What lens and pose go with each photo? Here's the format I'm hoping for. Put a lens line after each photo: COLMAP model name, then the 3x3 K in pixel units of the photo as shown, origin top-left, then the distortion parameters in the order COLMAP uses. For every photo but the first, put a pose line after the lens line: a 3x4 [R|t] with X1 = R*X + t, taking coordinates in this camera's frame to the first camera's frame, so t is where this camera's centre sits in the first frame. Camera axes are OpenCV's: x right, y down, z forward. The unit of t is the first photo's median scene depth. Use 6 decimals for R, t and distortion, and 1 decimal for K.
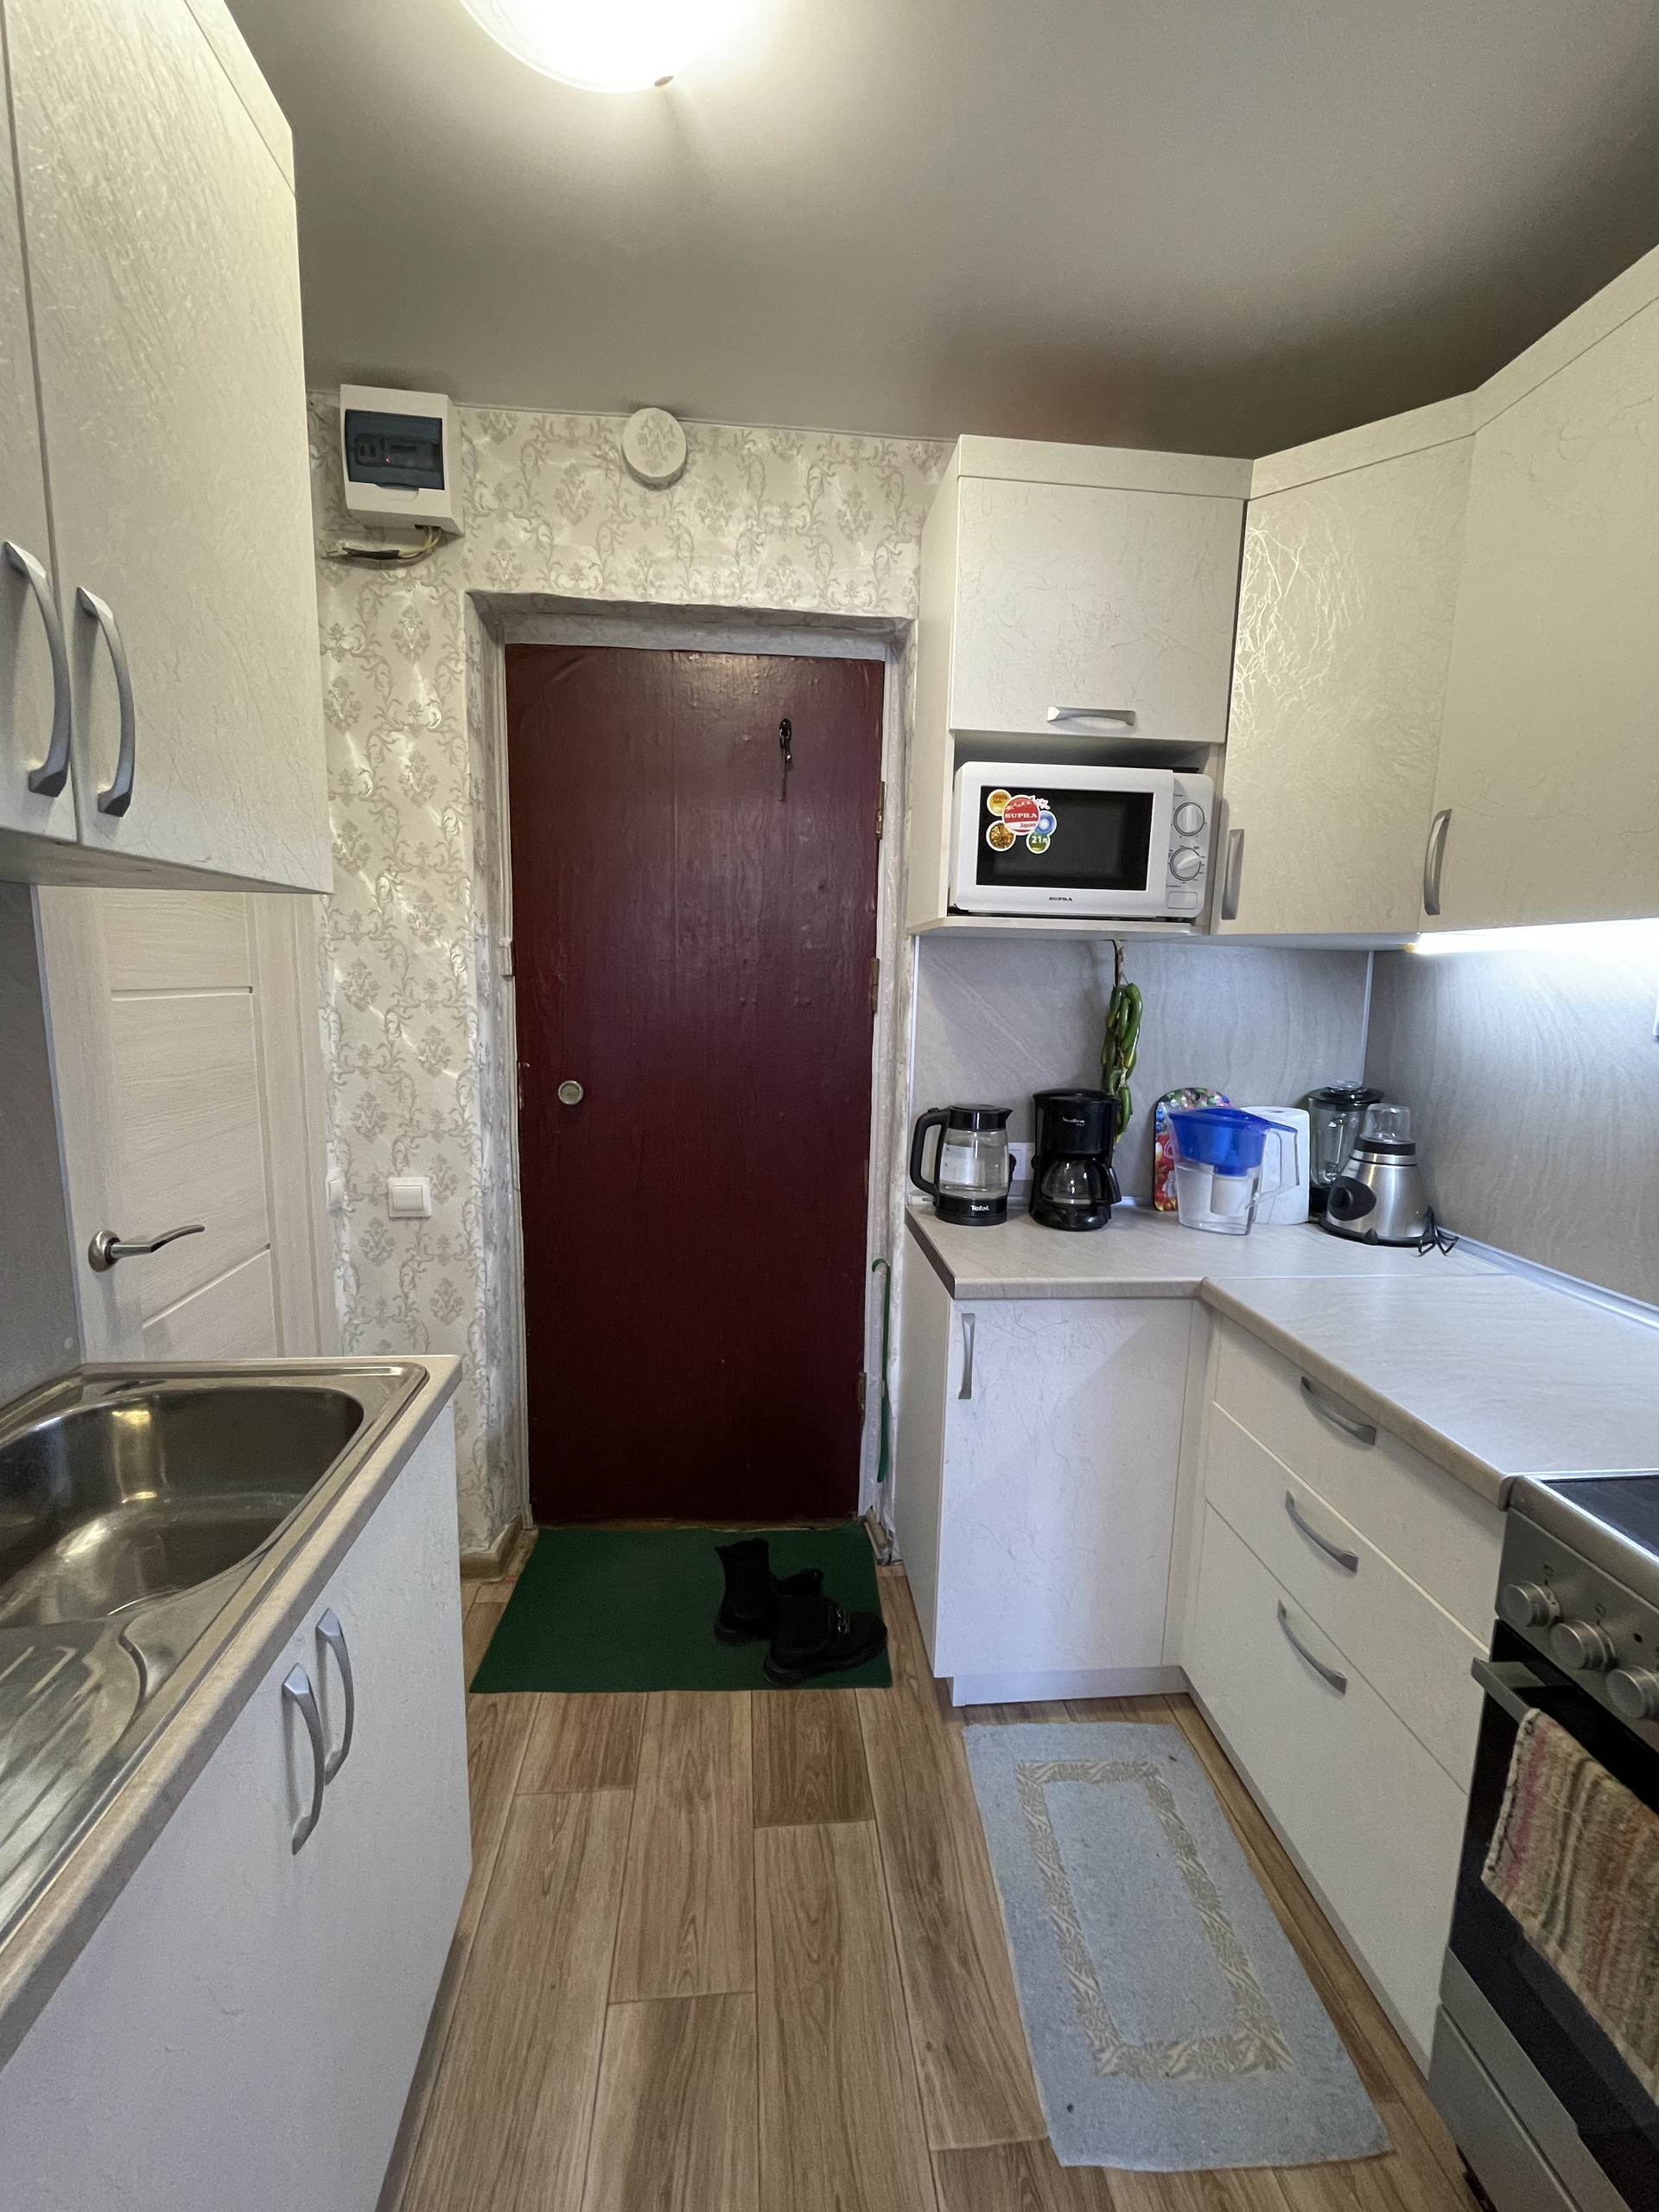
lens RADIAL K [[892.6, 0, 832.9], [0, 892.6, 1110.2], [0, 0, 1]] dist [-0.004508, 0.000494]
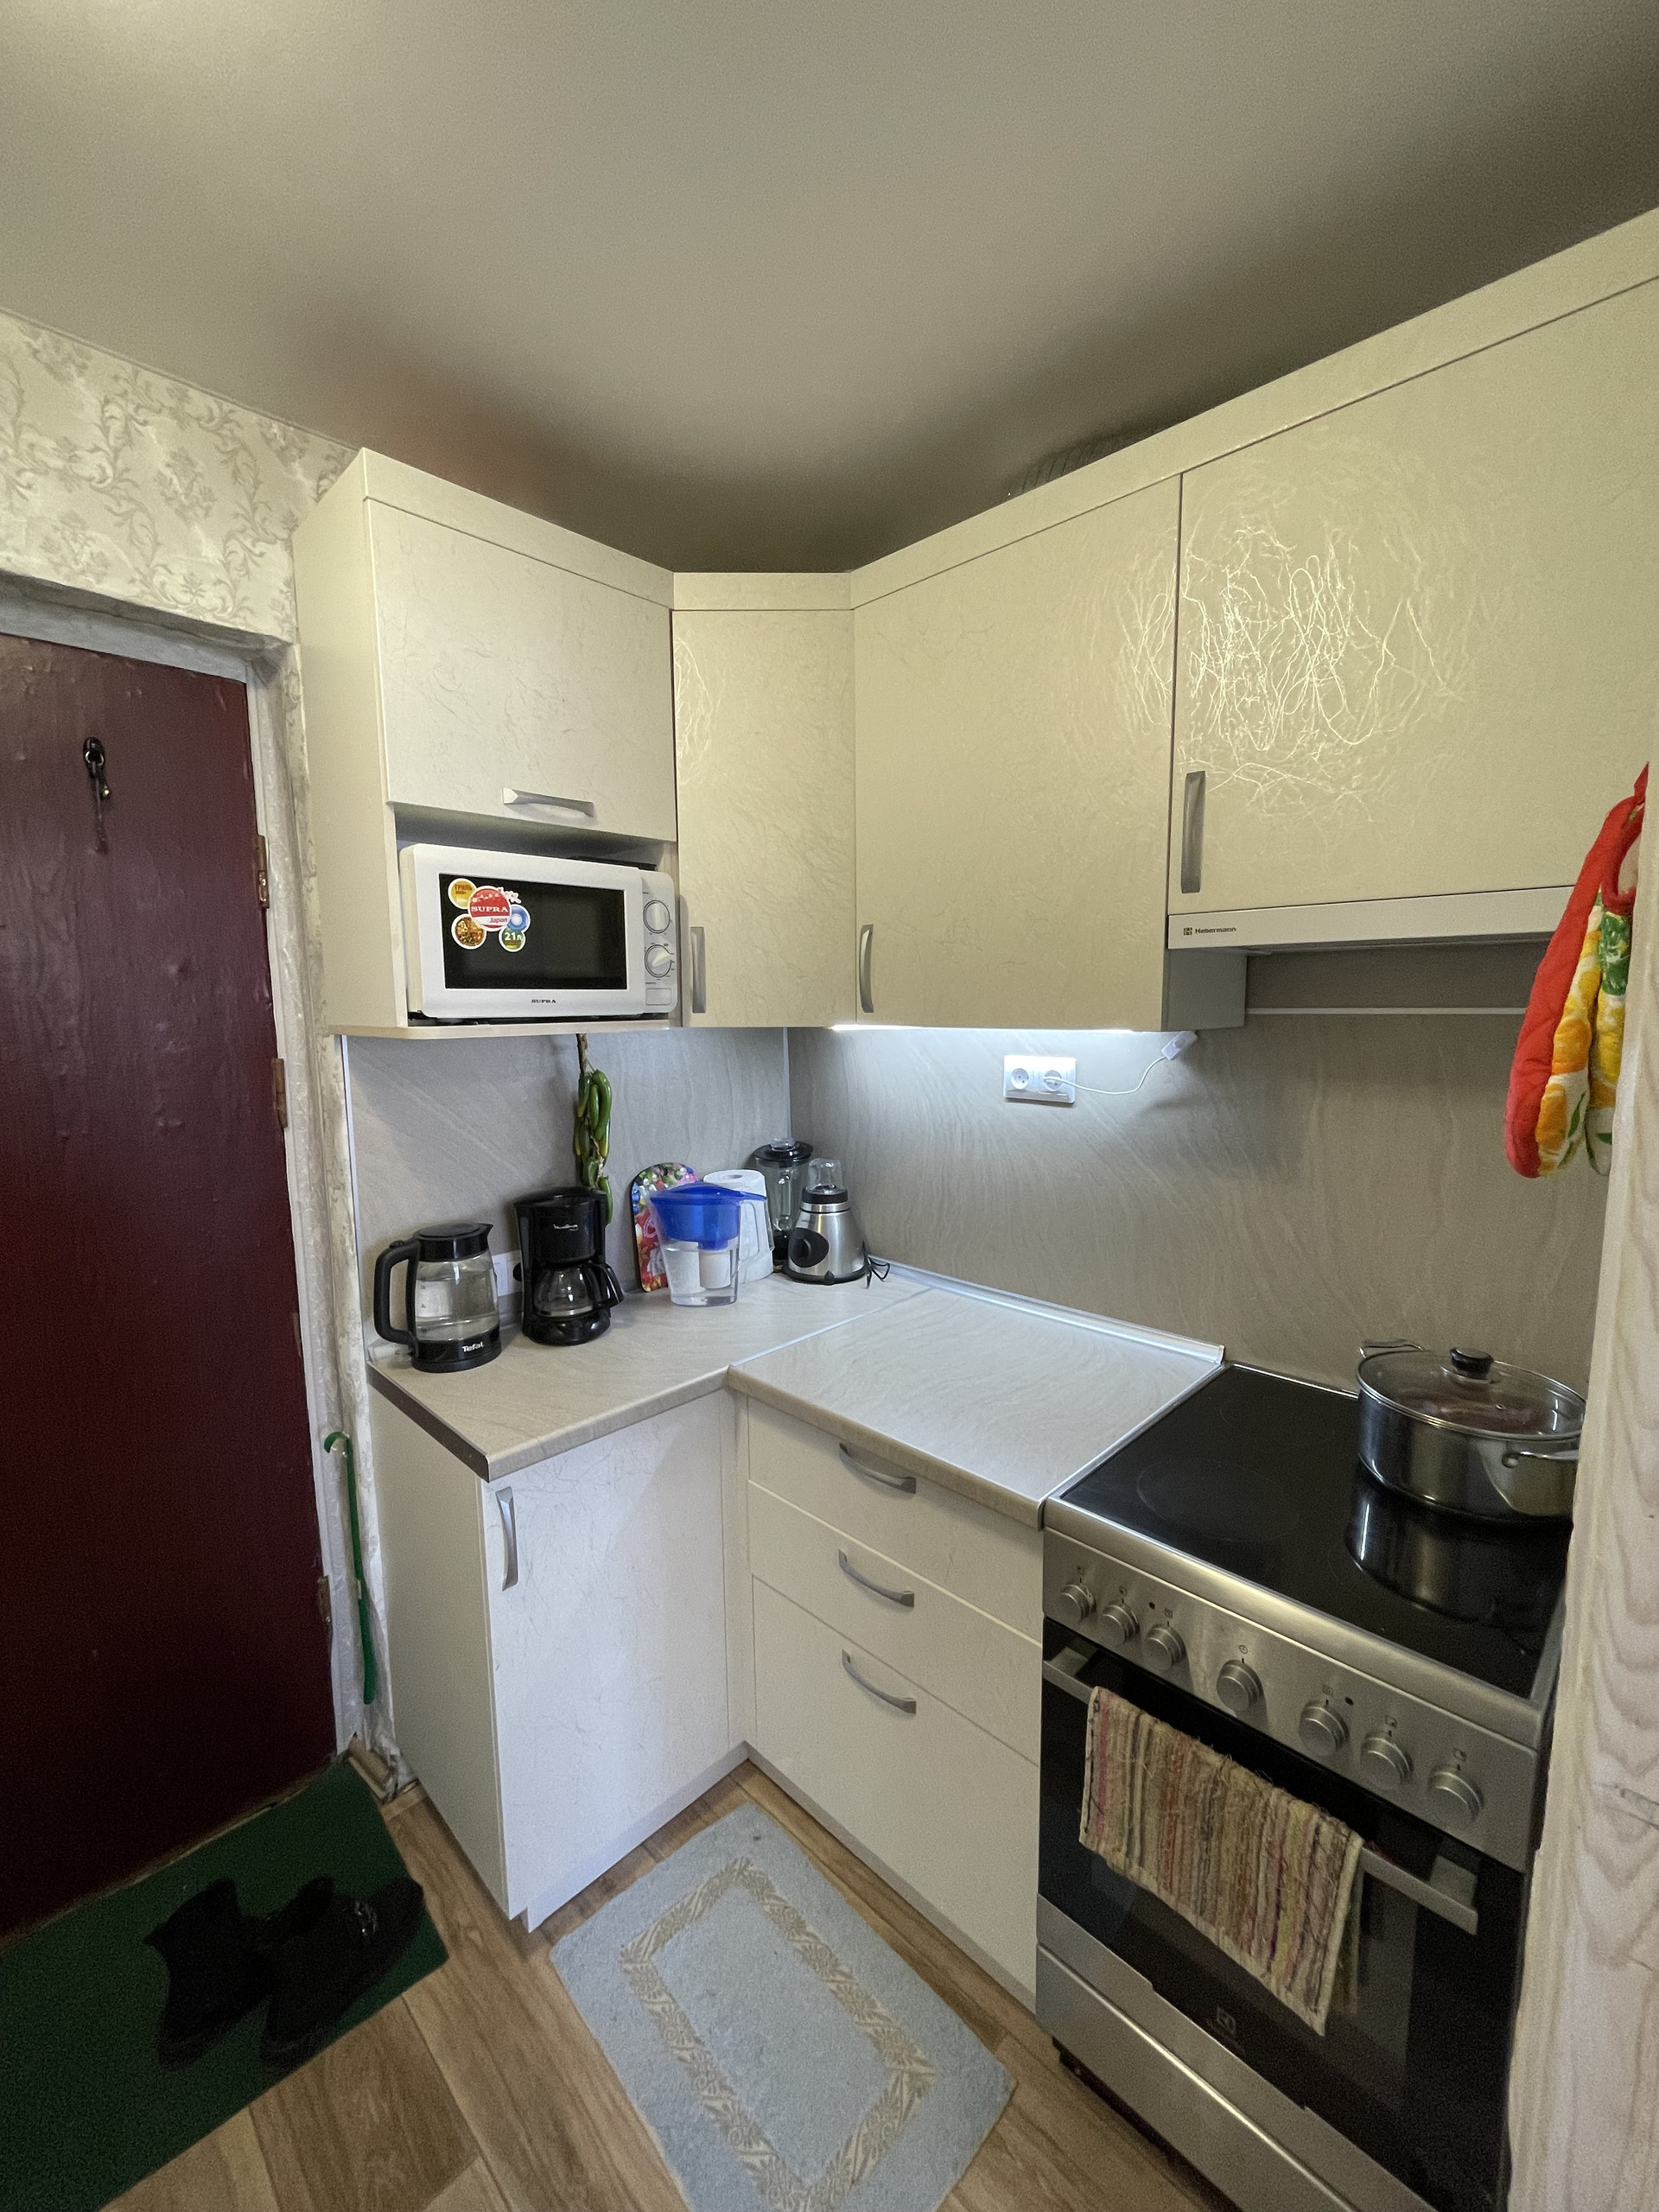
lens RADIAL K [[892.6, 0, 829.7], [0, 892.6, 1108.7], [0, 0, 1]] dist [-0.004508, 0.000494]
pose [[0.762296, -0.110371, 0.637748, -0.106369], [0.120420, 0.992334, 0.027800, -0.111340], [-0.635927, 0.055606, 0.769743, 0.114785]]
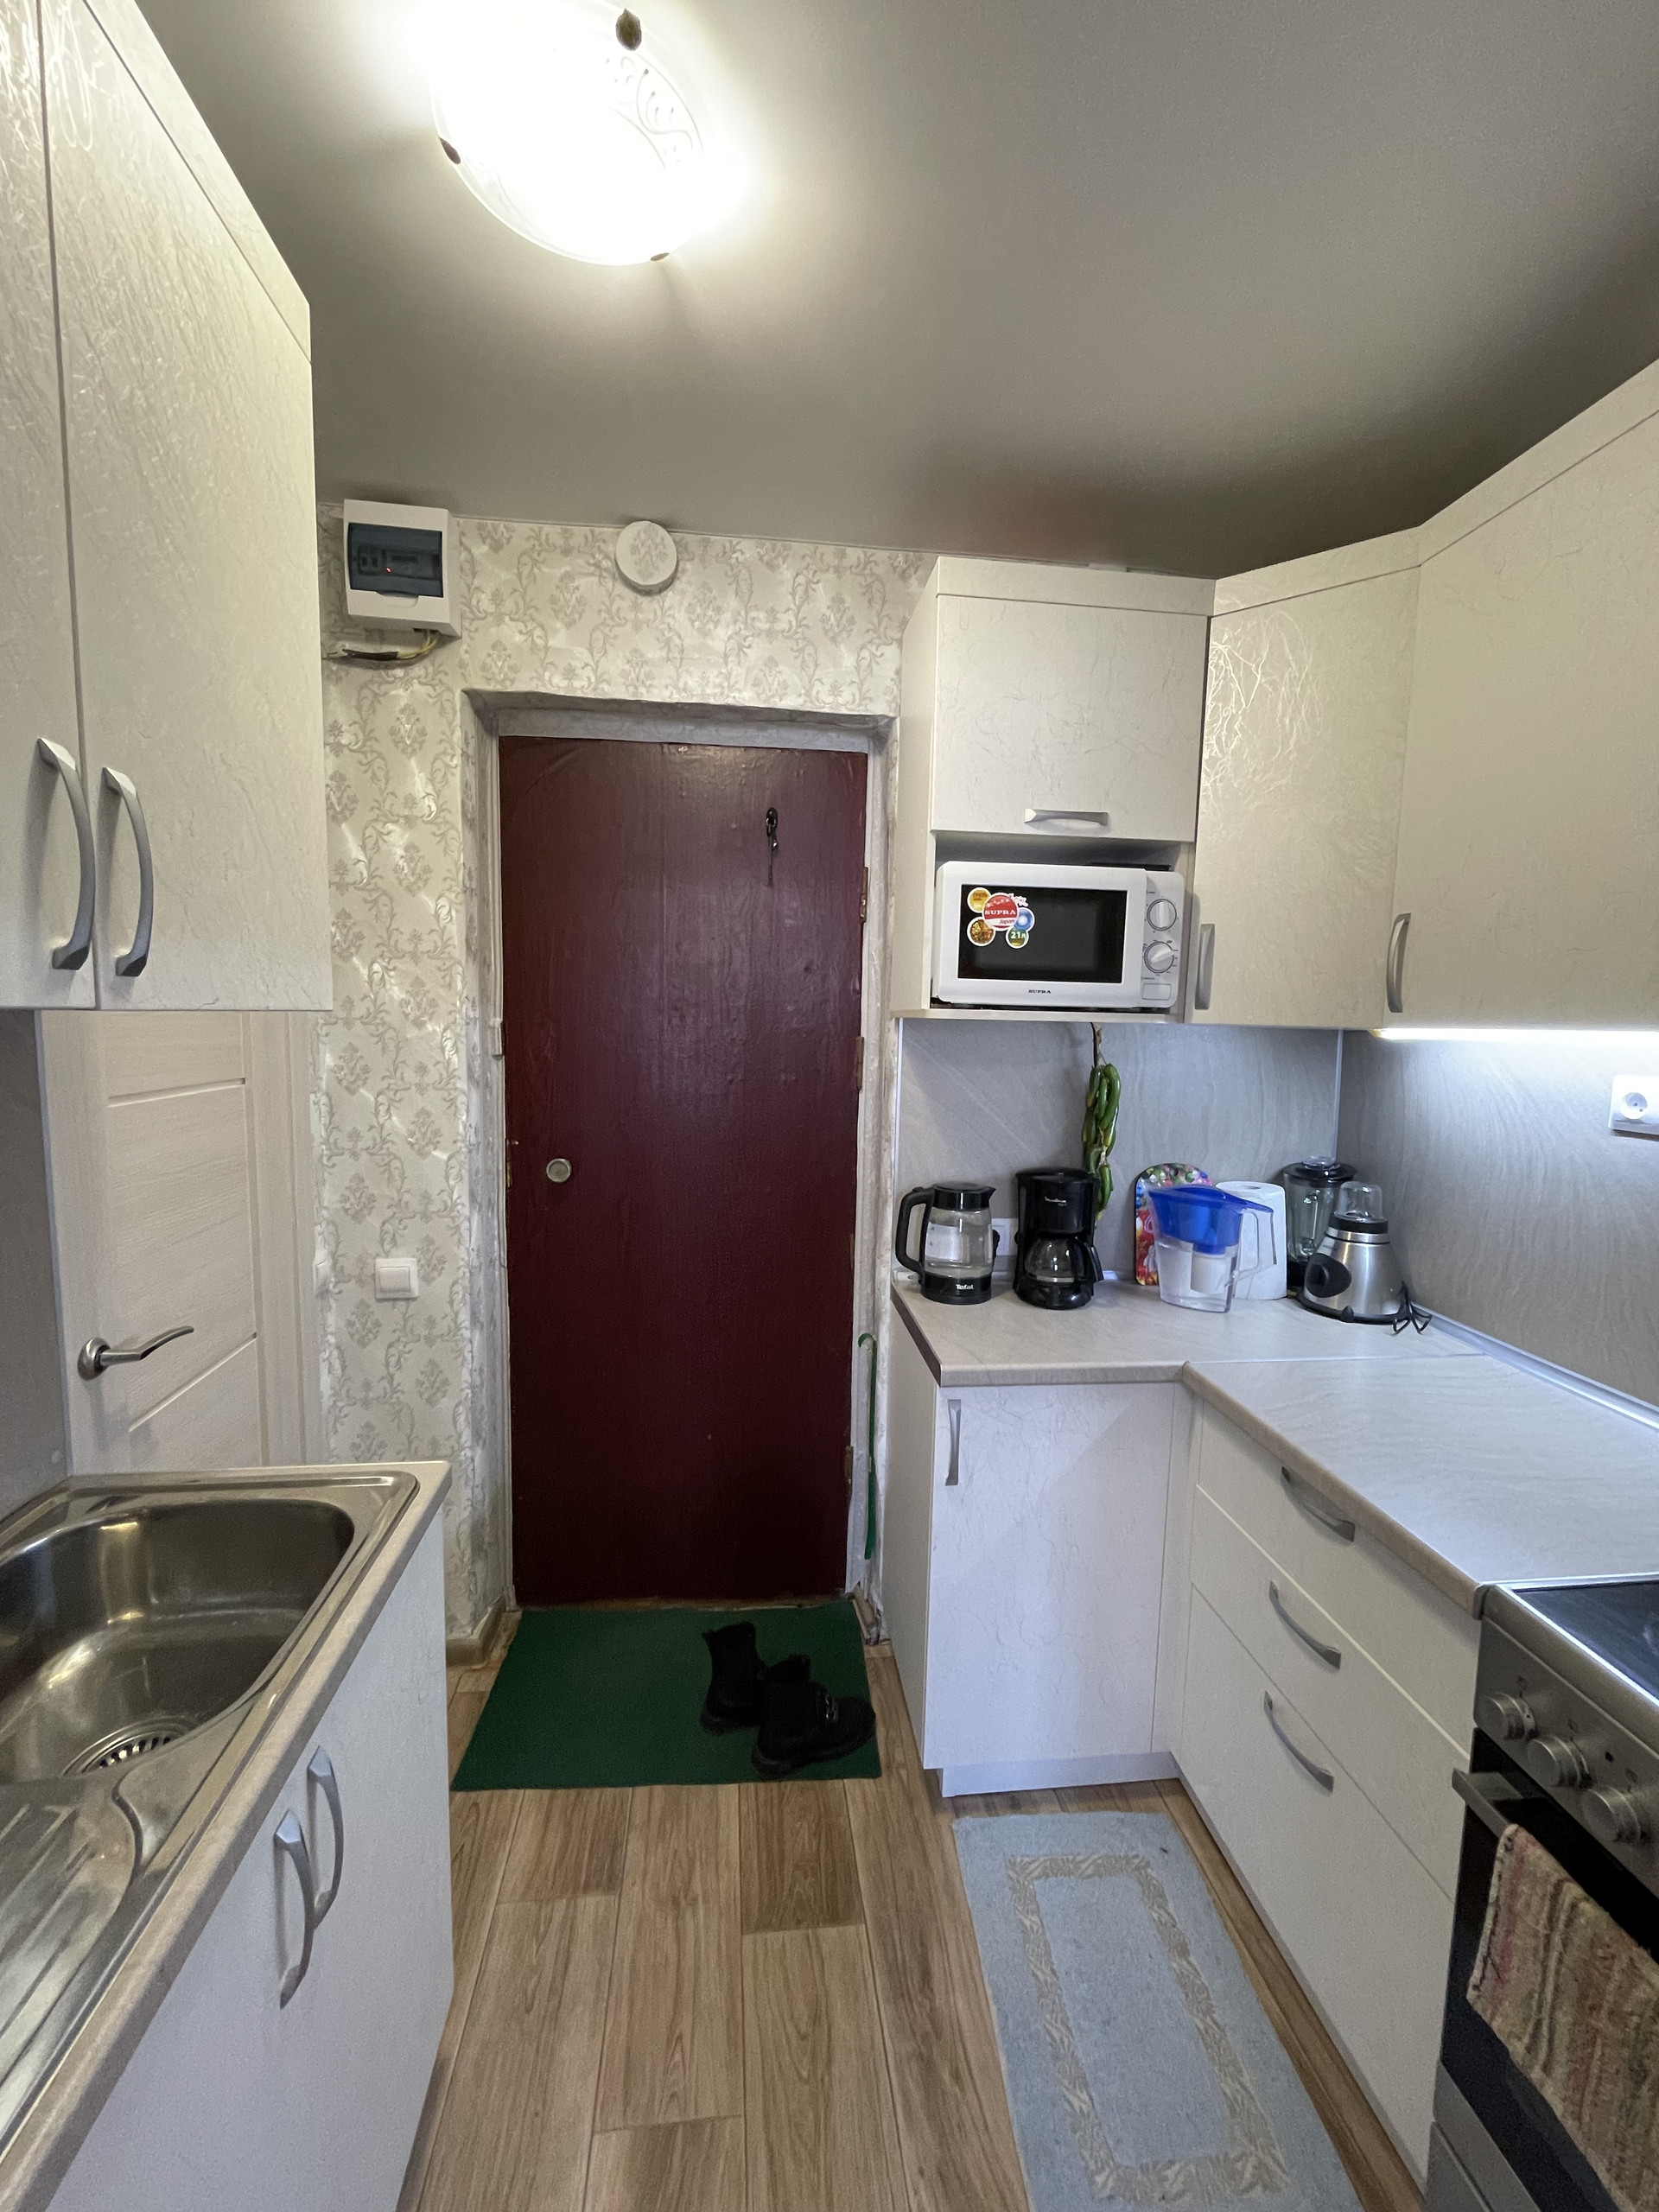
lens RADIAL K [[892.6, 0, 832.6], [0, 892.6, 1109.2], [0, 0, 1]] dist [-0.004508, 0.000494]
pose [[0.999834, -0.003230, 0.017910, -0.002877], [0.004007, 0.999046, -0.043492, -0.053543], [-0.017752, 0.043556, 0.998893, -0.019772]]
